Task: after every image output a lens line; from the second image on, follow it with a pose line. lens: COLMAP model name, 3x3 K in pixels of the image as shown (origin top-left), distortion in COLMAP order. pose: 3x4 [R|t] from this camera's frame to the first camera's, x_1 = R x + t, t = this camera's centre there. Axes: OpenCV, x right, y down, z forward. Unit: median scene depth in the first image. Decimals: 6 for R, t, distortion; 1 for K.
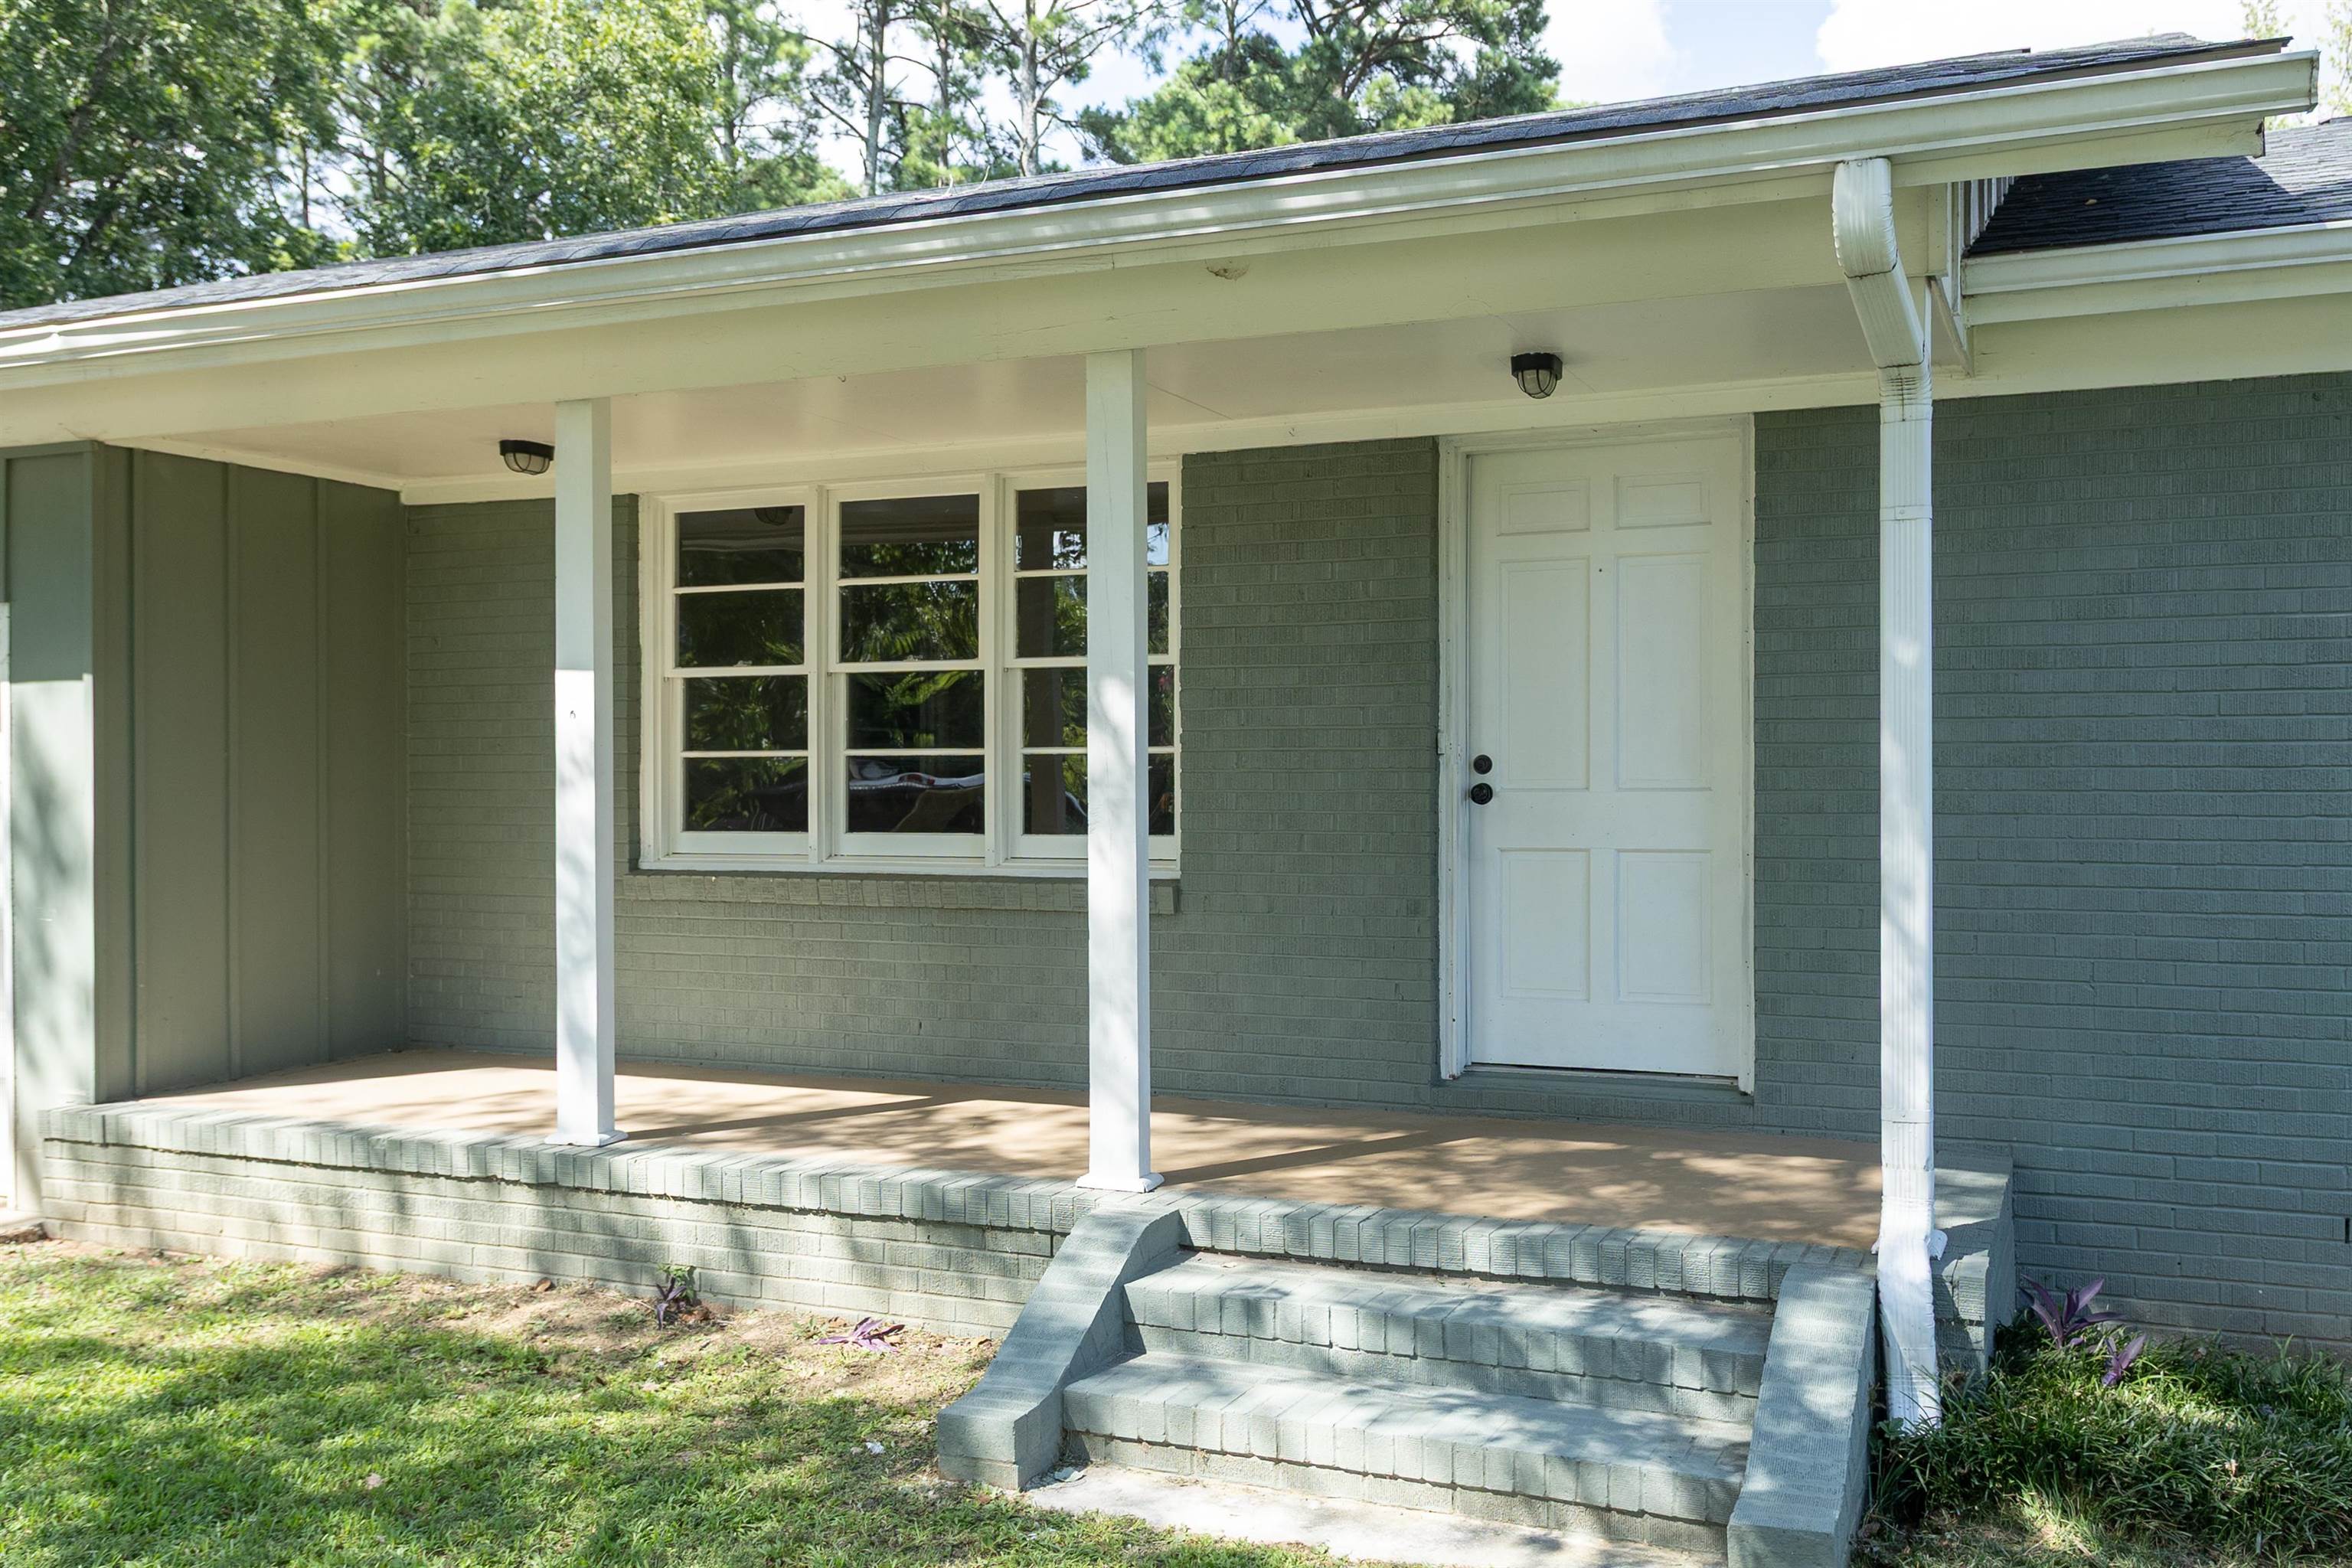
lens RADIAL K [[1913.3, 0, 1119.3], [0, 1913.3, 800.7], [0, 0, 1]] dist [0.015935, -0.009866]
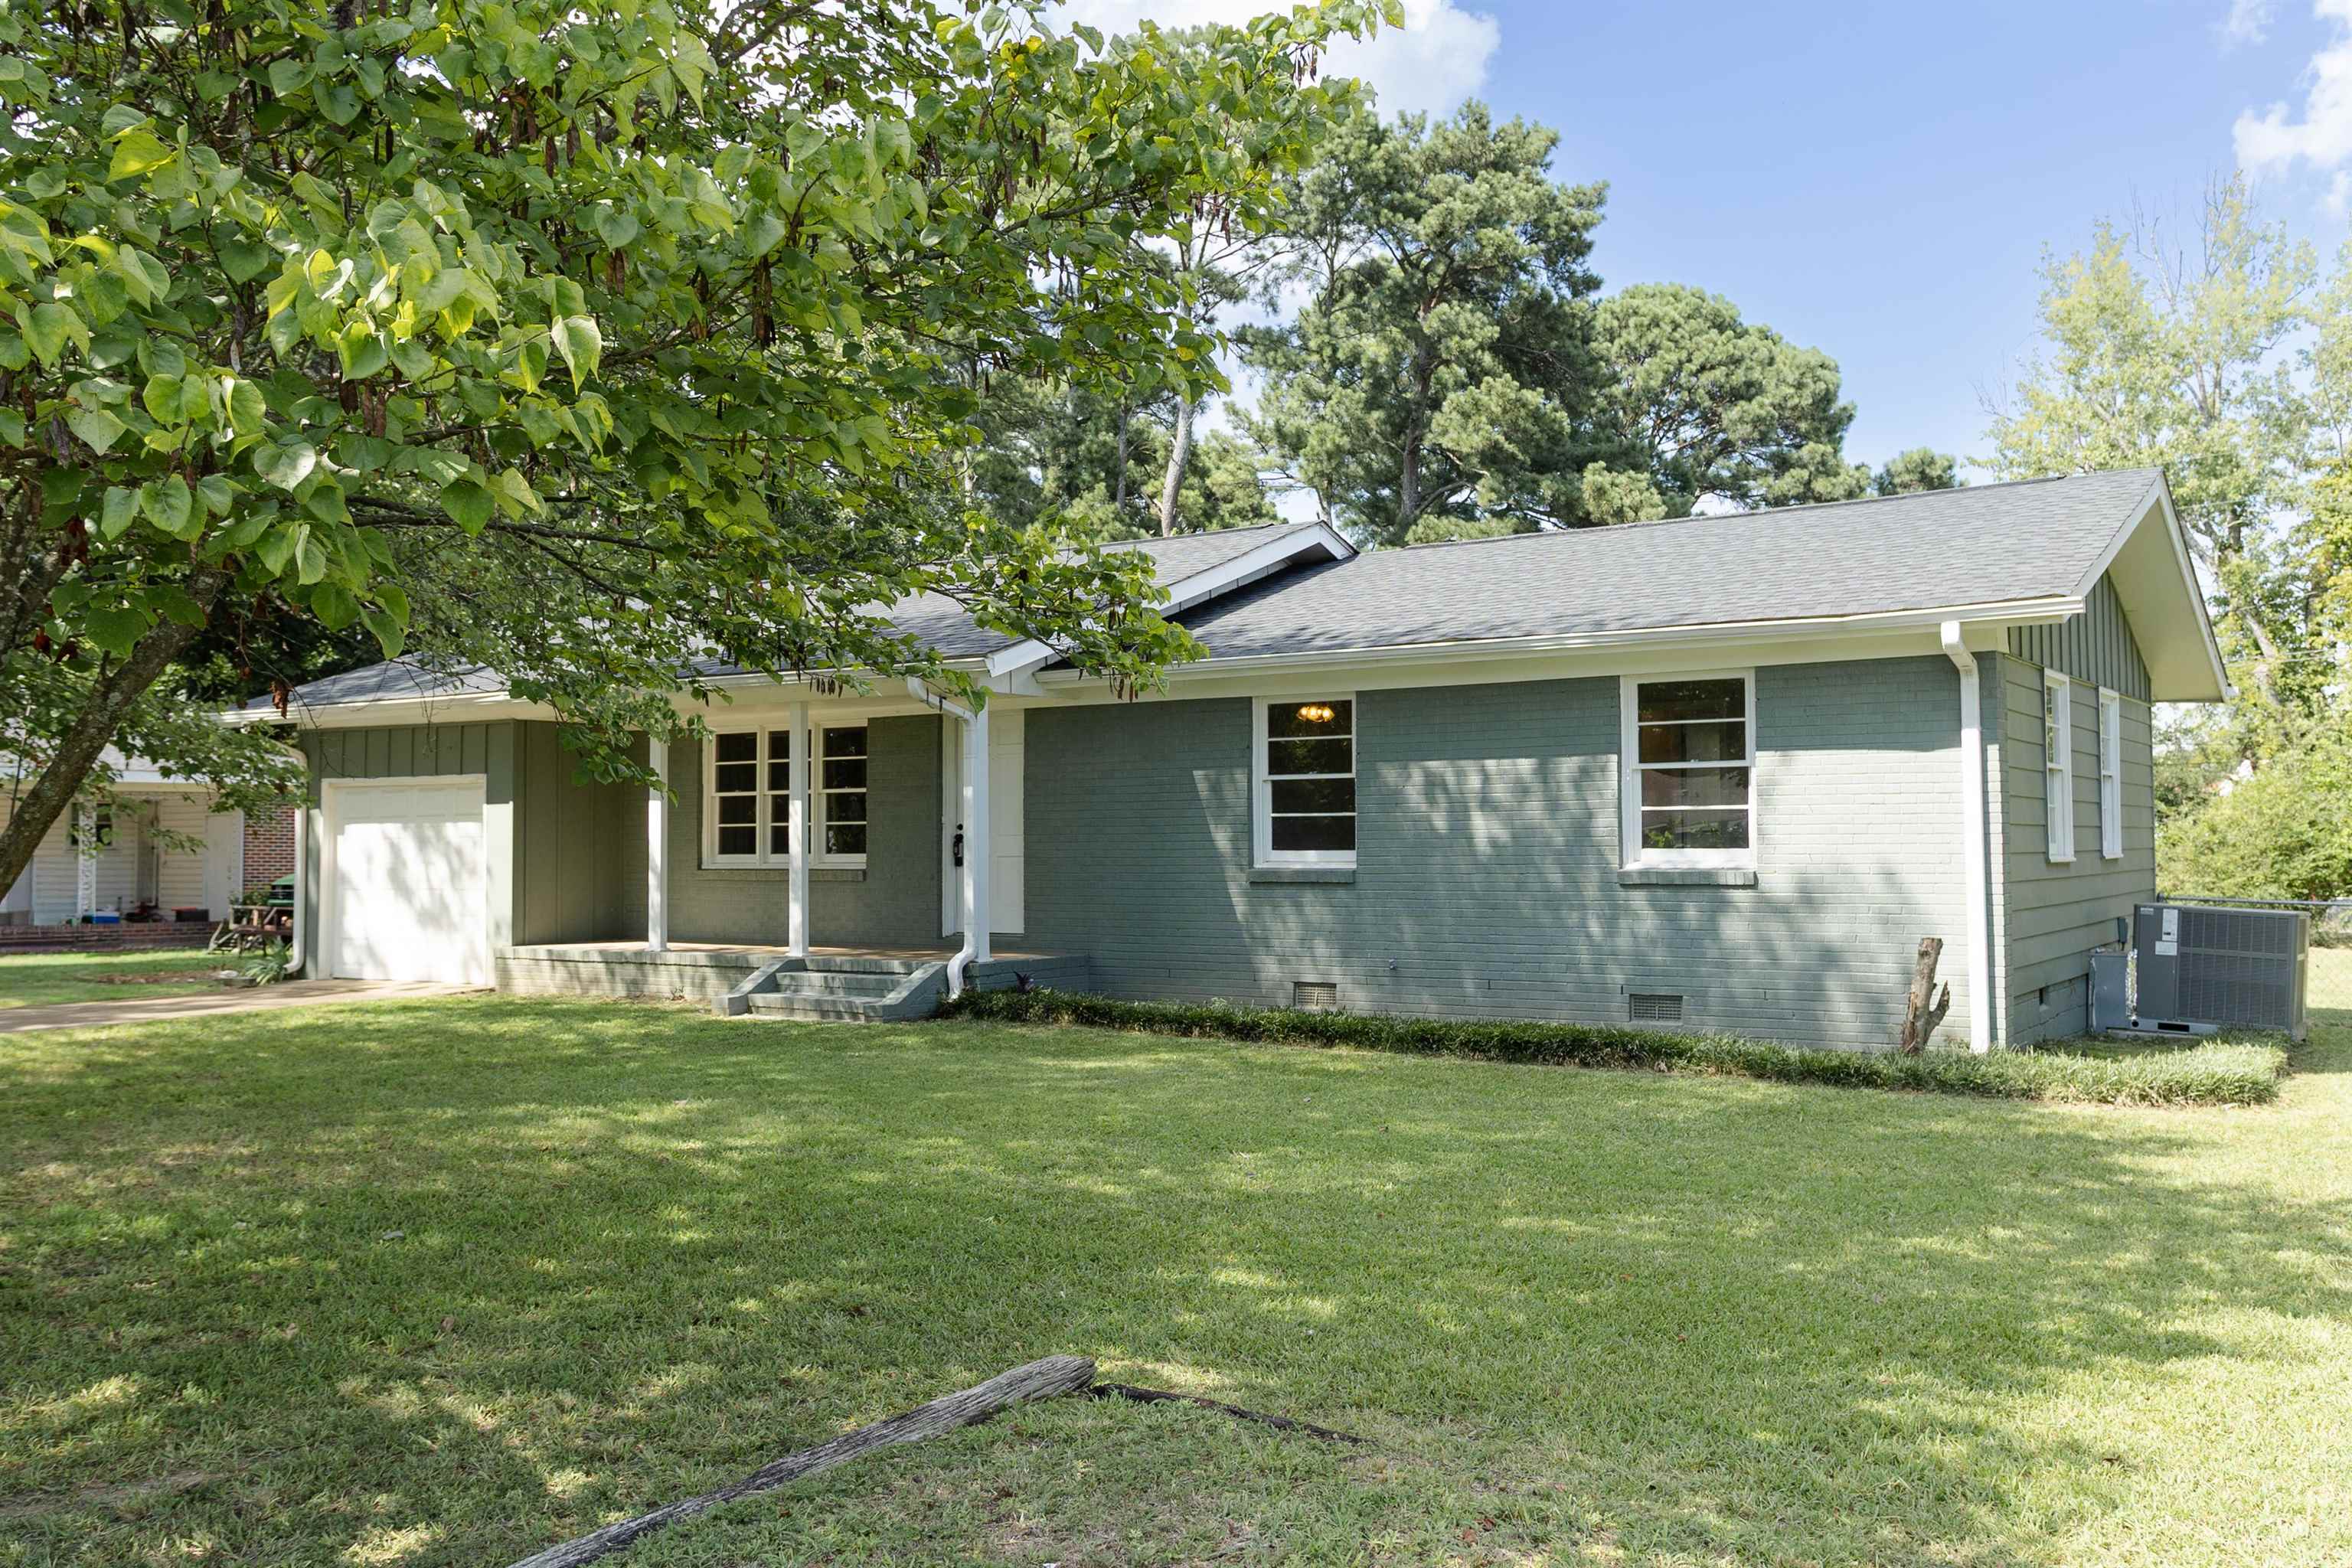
lens RADIAL K [[1913.3, 0, 1170.3], [0, 1913.3, 778.4], [0, 0, 1]] dist [0.015935, -0.009866]
pose [[0.986298, -0.008988, -0.164727, 1.058637], [0.000908, 0.998795, -0.049064, 0.052983], [0.164969, 0.048242, 0.985118, -1.931944]]
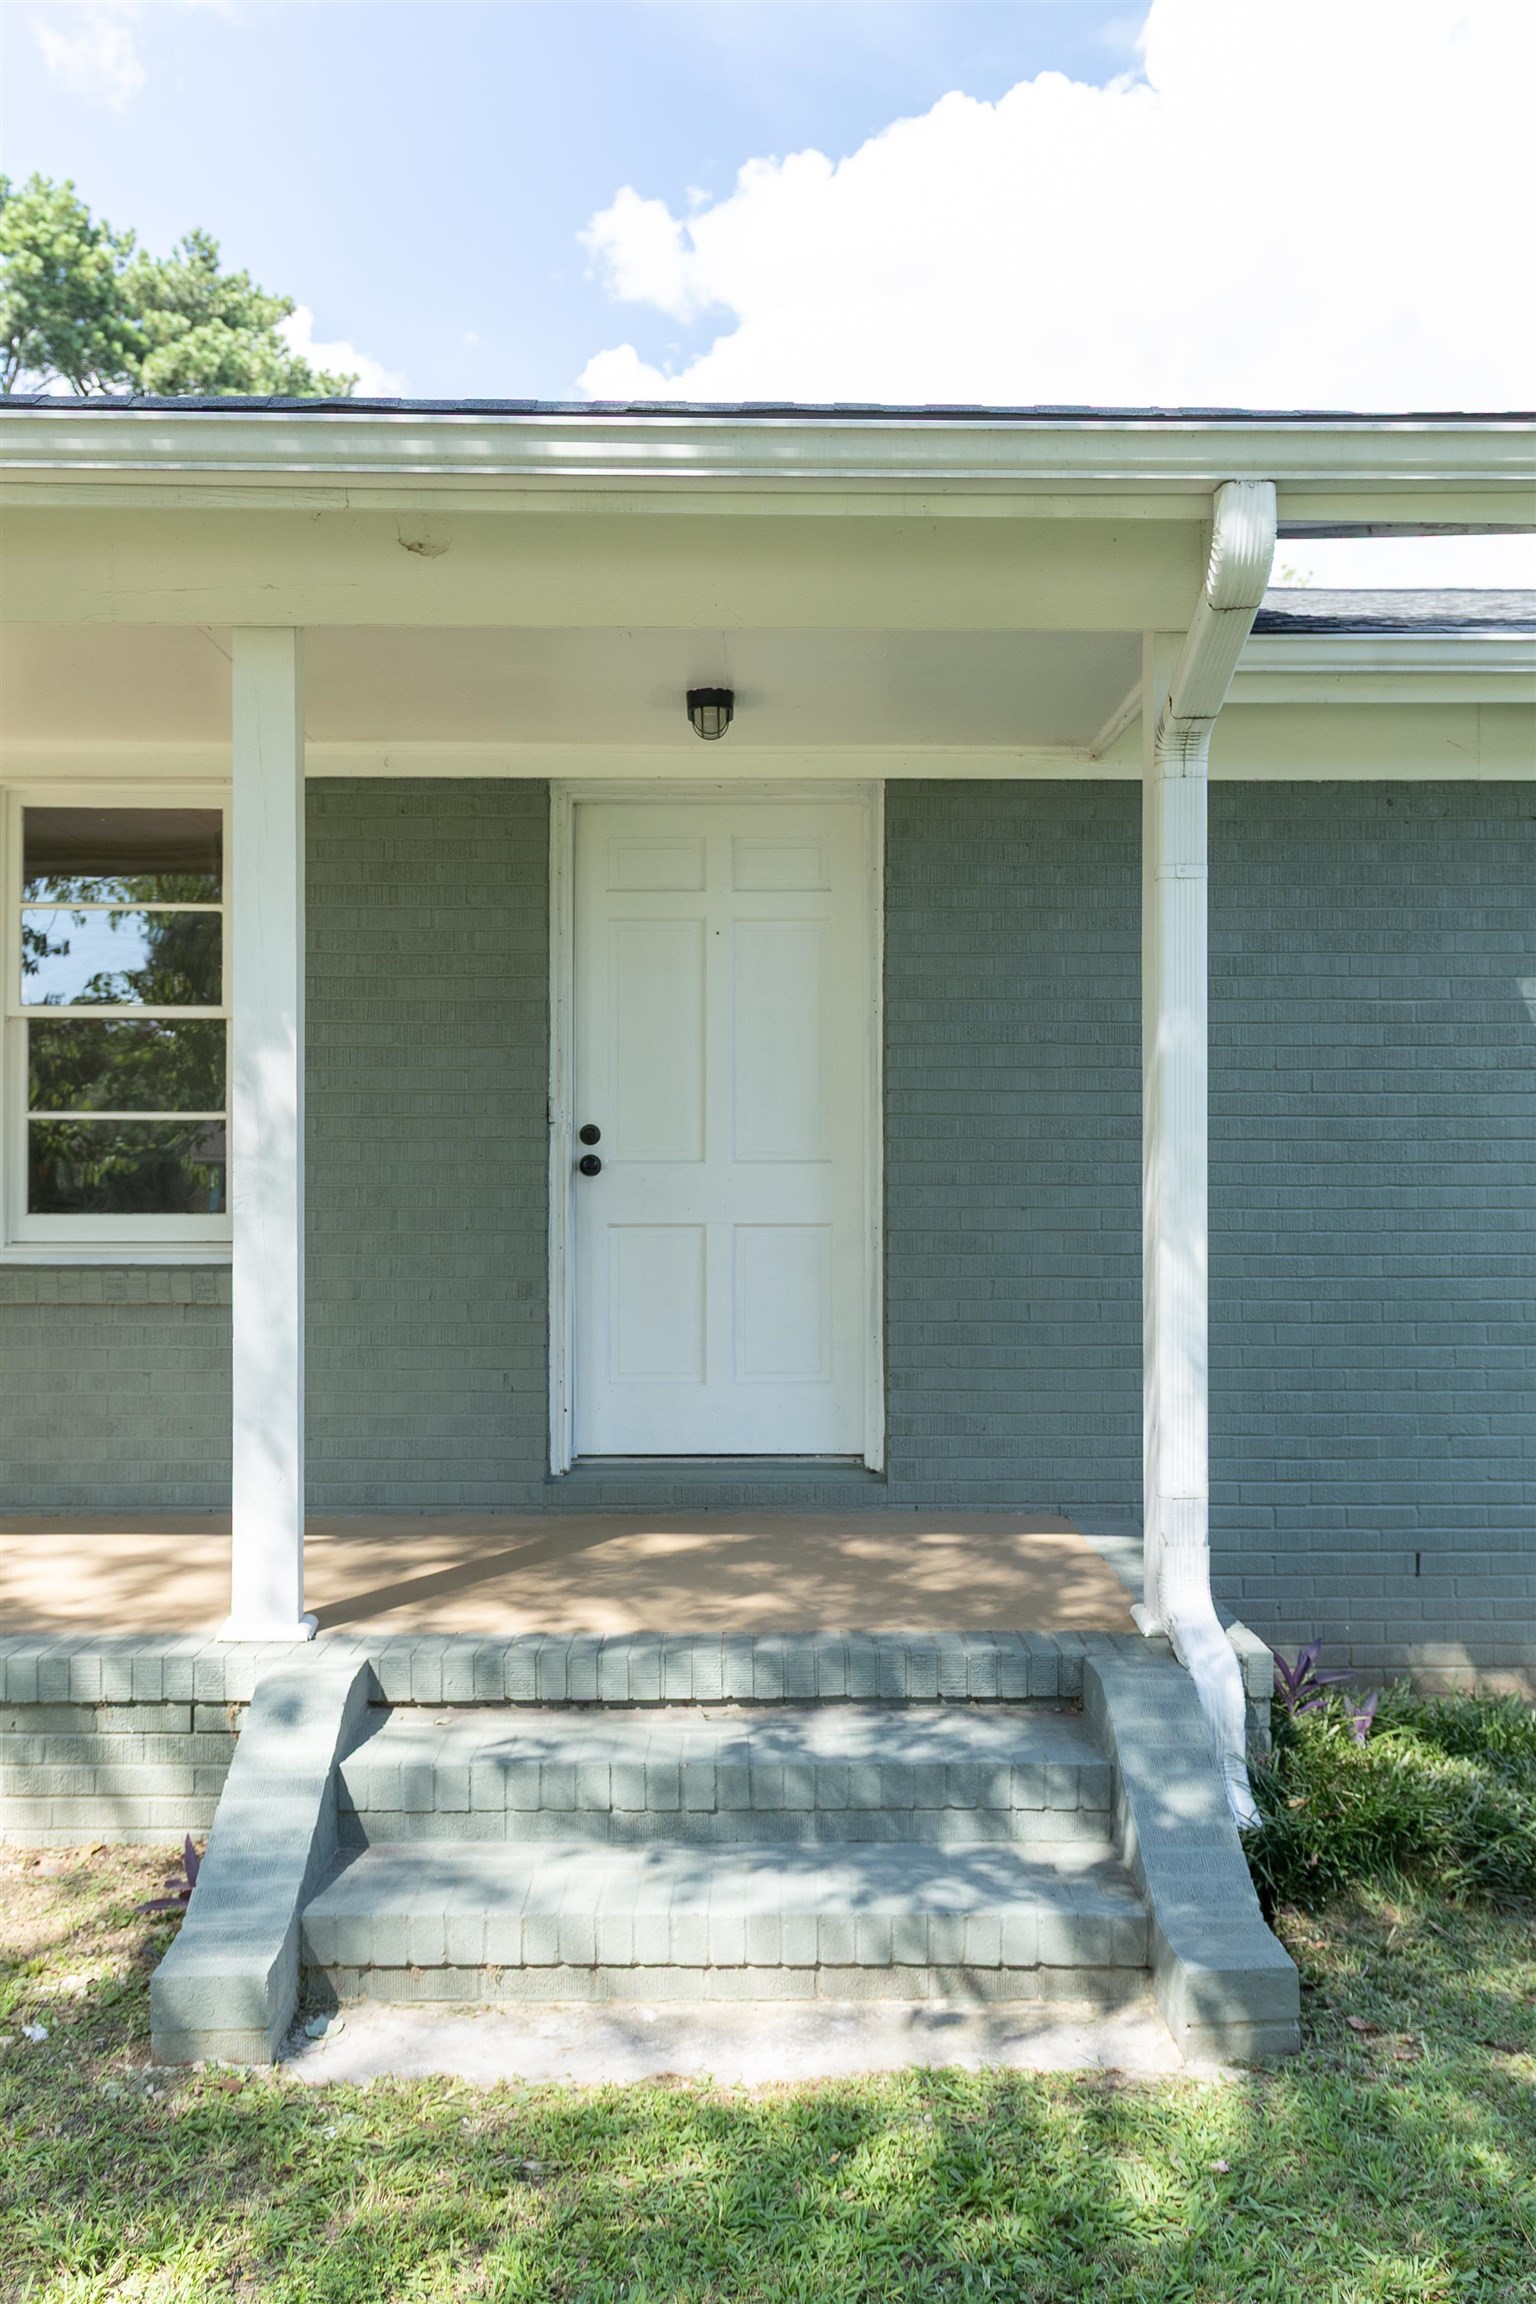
lens RADIAL K [[1874.2, 0, 773.7], [0, 1874.2, 1159.9], [0, 0, 1]] dist [0.015935, -0.009866]
pose [[0.914835, 0.003768, 0.403809, -0.107072], [0.001067, 0.999930, -0.011748, 0.004644], [-0.403826, 0.011178, 0.914768, 0.139400]]
